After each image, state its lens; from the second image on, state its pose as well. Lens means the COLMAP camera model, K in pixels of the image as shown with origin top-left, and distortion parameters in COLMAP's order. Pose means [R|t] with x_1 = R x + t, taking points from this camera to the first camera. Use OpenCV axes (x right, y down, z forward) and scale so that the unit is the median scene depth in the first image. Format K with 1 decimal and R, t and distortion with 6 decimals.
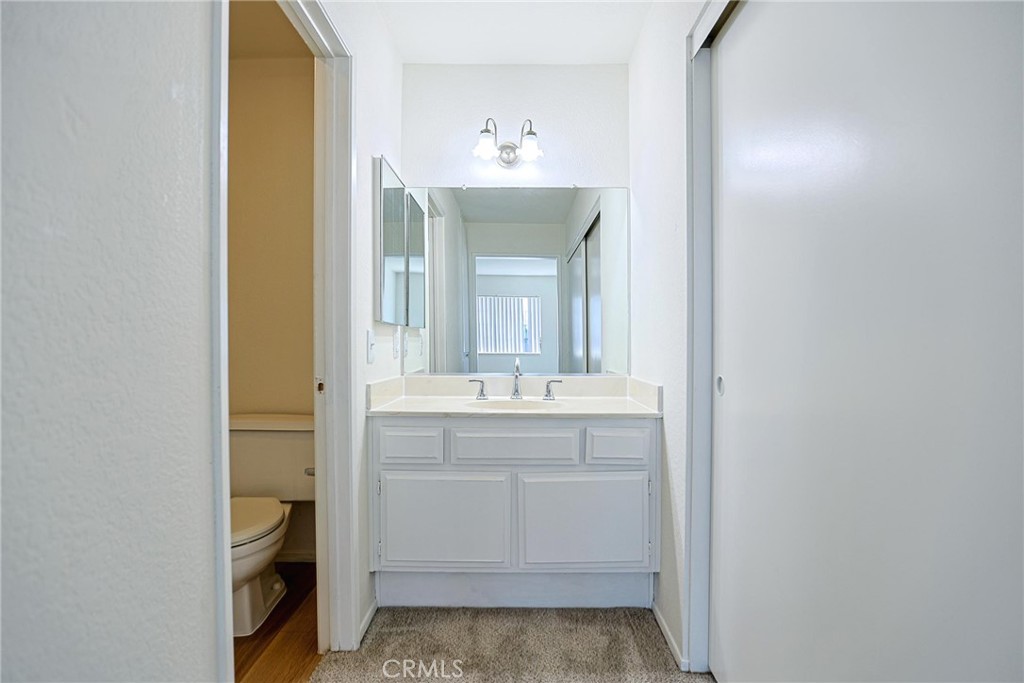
lens RADIAL K [[497.5, 0, 513.9], [0, 497.5, 343.7], [0, 0, 1]] dist [-0.059170, 0.025516]
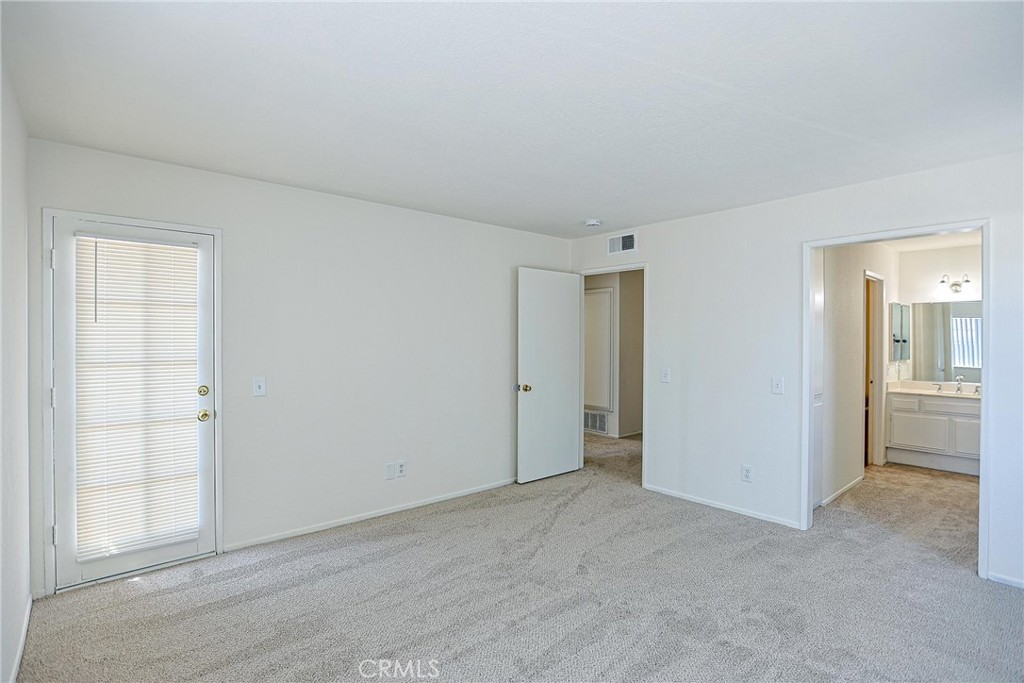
lens RADIAL K [[497.5, 0, 513.9], [0, 497.5, 343.7], [0, 0, 1]] dist [-0.059170, 0.025516]
pose [[0.660774, 0.011208, -0.750501, 0.364490], [-0.011038, 0.999925, 0.005214, -0.126467], [0.750503, 0.004839, 0.660849, -2.352015]]
